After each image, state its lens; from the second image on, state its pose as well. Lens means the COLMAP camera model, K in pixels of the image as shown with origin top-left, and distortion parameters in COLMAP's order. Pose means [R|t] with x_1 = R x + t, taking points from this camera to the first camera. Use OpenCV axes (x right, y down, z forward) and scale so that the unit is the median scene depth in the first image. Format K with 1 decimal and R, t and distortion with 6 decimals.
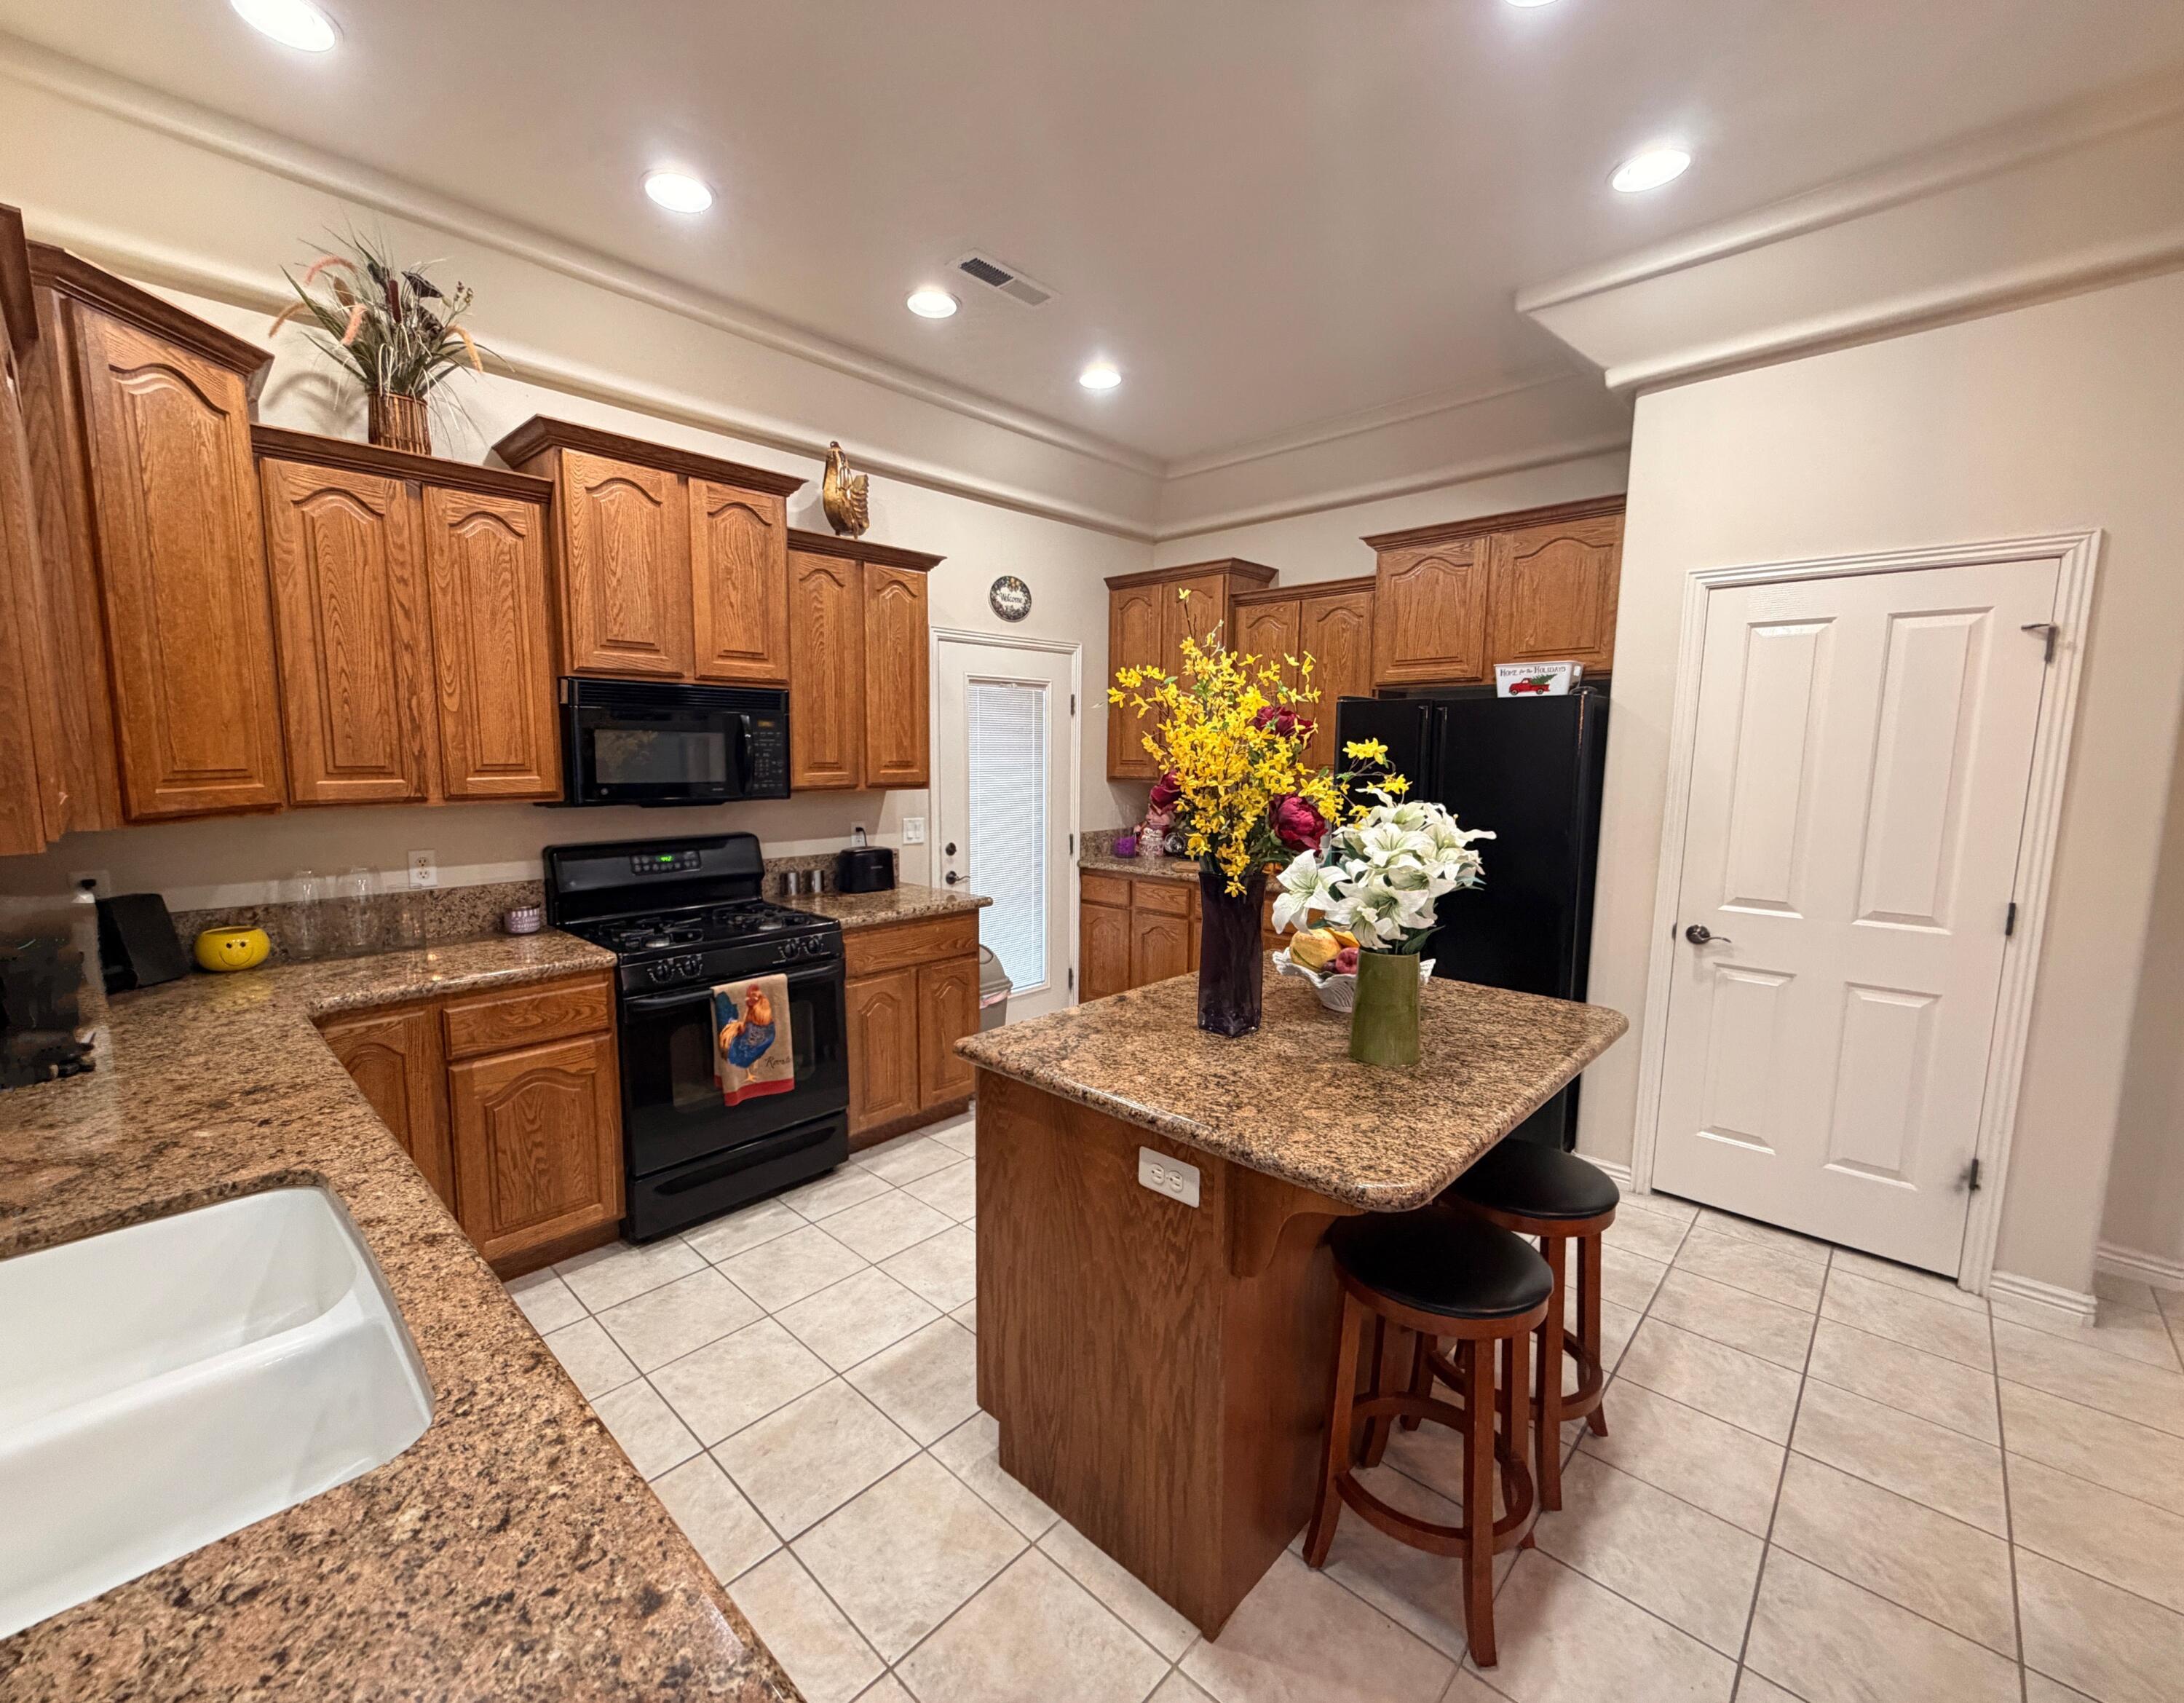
lens RADIAL K [[914.8, 0, 1091.0], [0, 914.8, 856.9], [0, 0, 1]] dist [-0.002878, -0.000567]
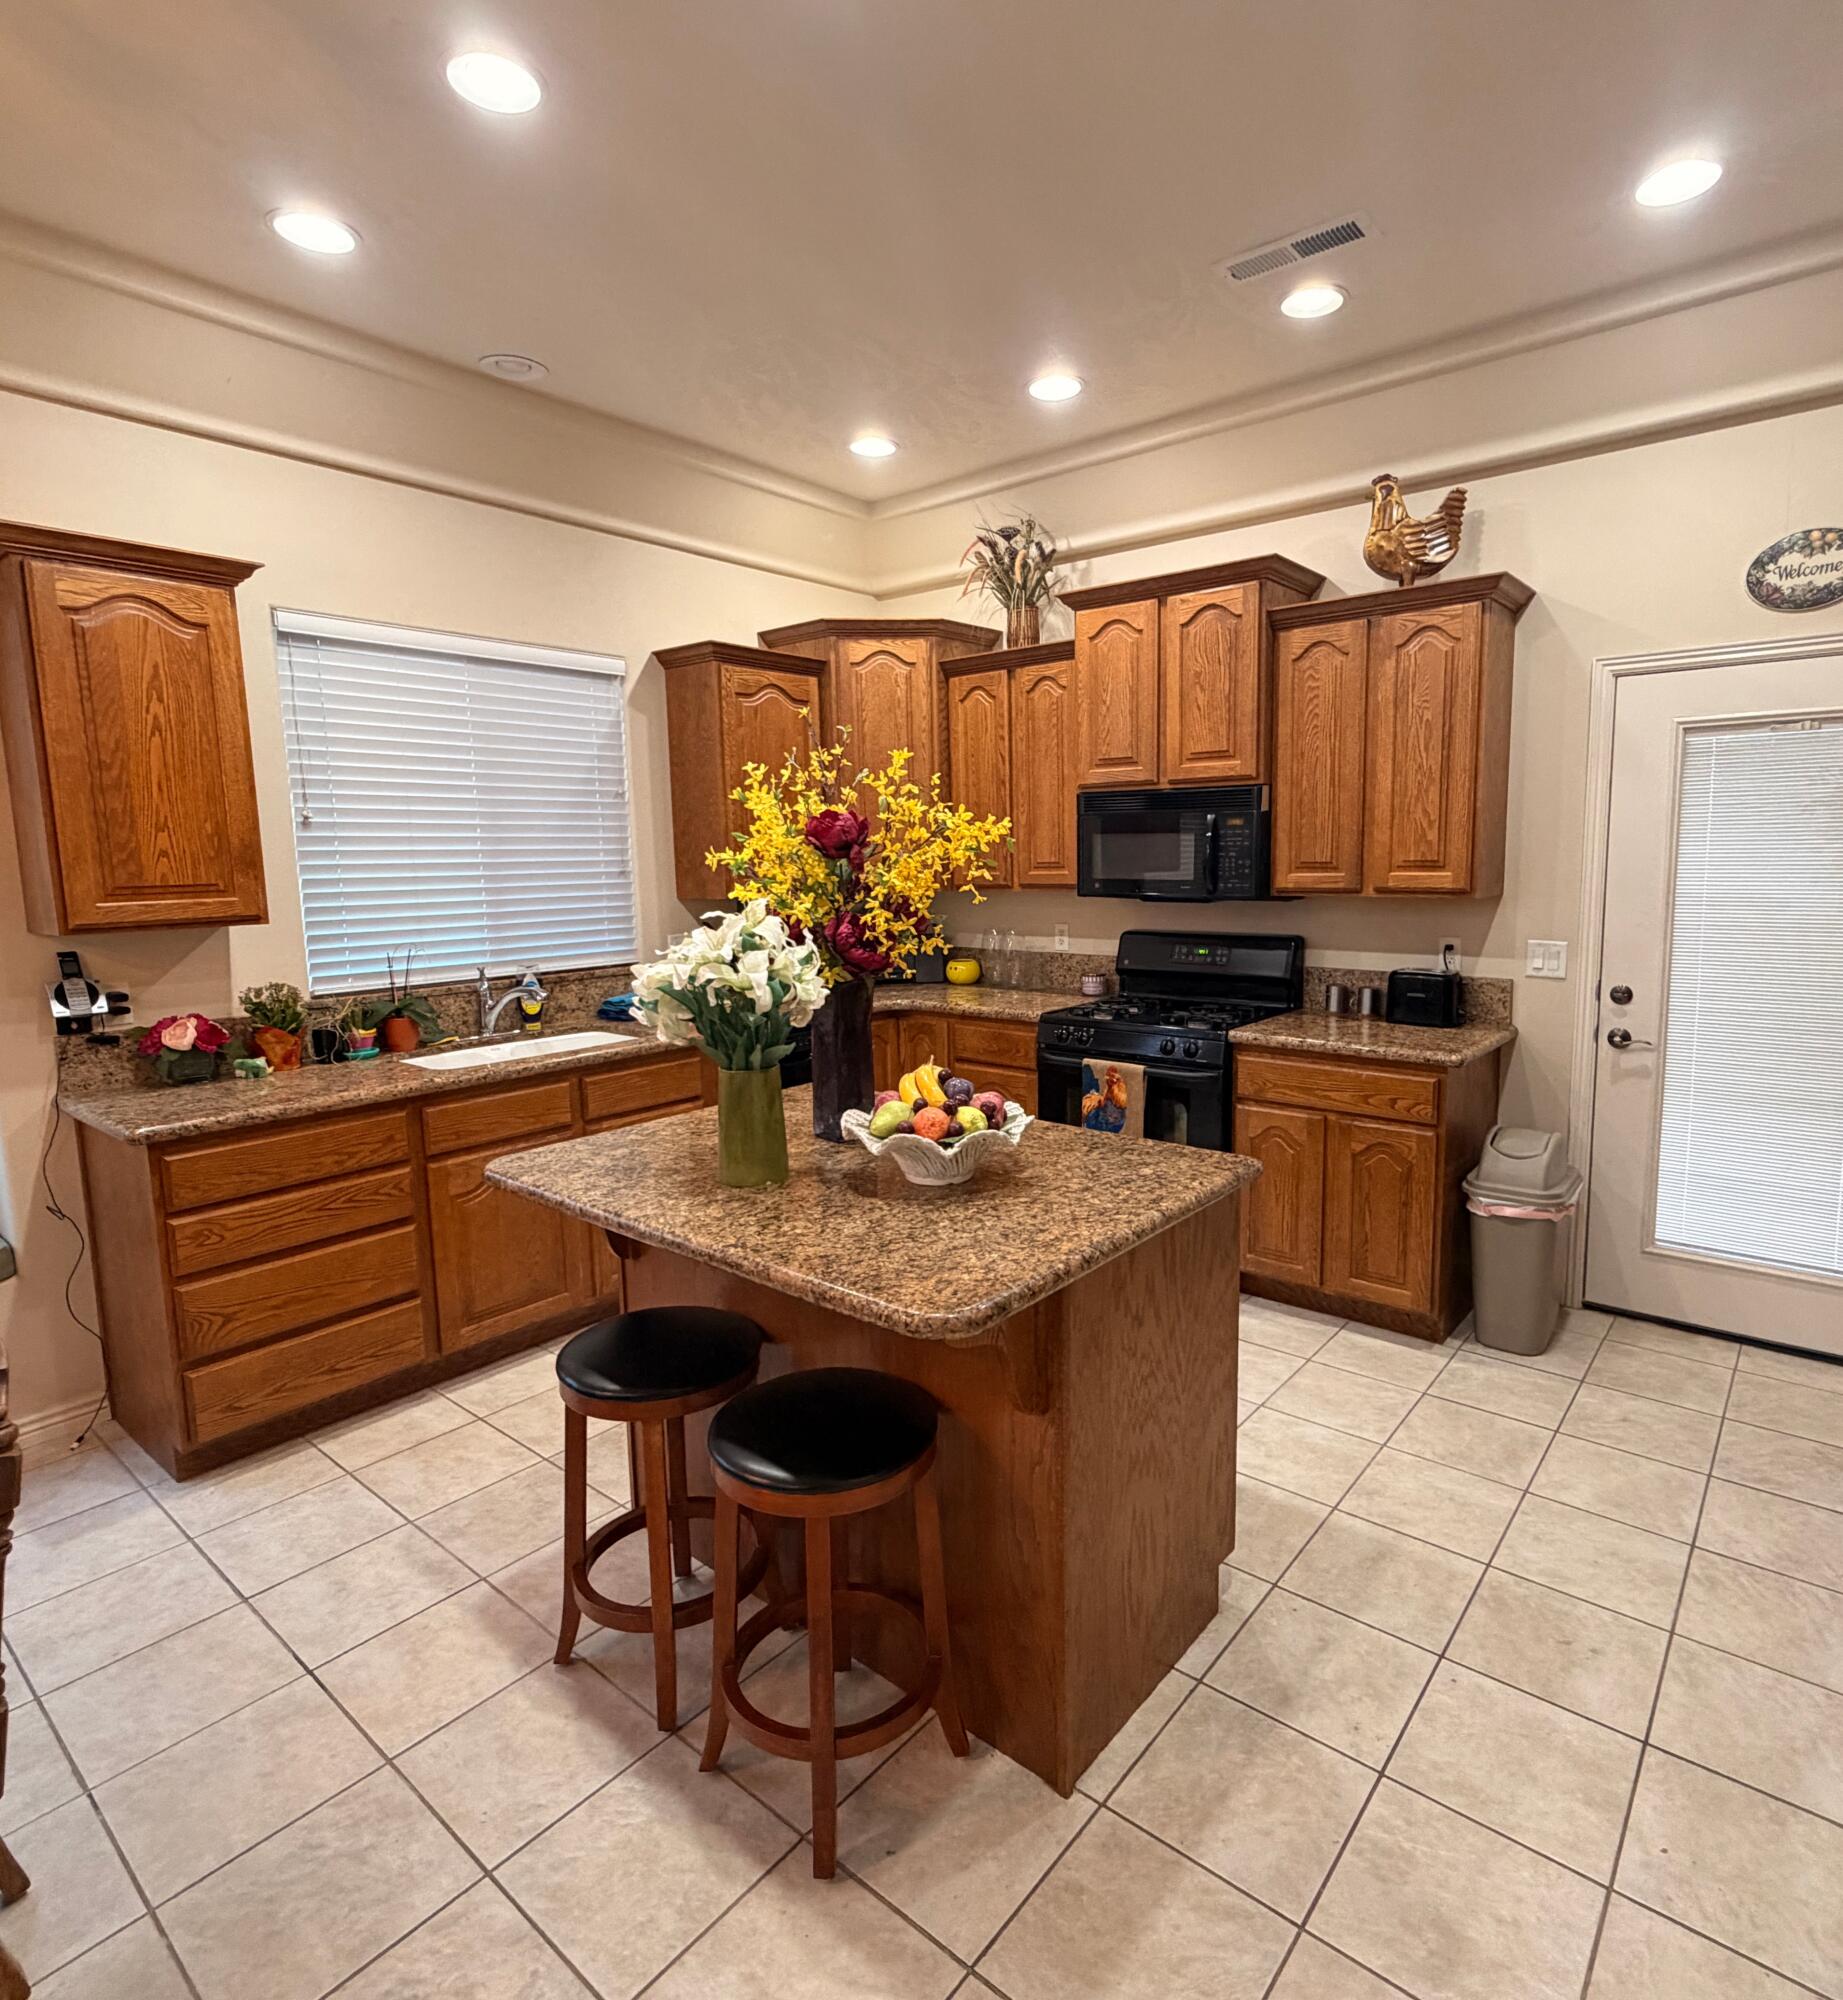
lens RADIAL K [[1110.0, 0, 922.7], [0, 1110.0, 995.9], [0, 0, 1]] dist [0.001257, -0.001622]
pose [[0.048850, 0.126916, -0.990710, 0.884856], [-0.100102, 0.987522, 0.121572, -0.078582], [0.993777, 0.093234, 0.060945, 0.660311]]
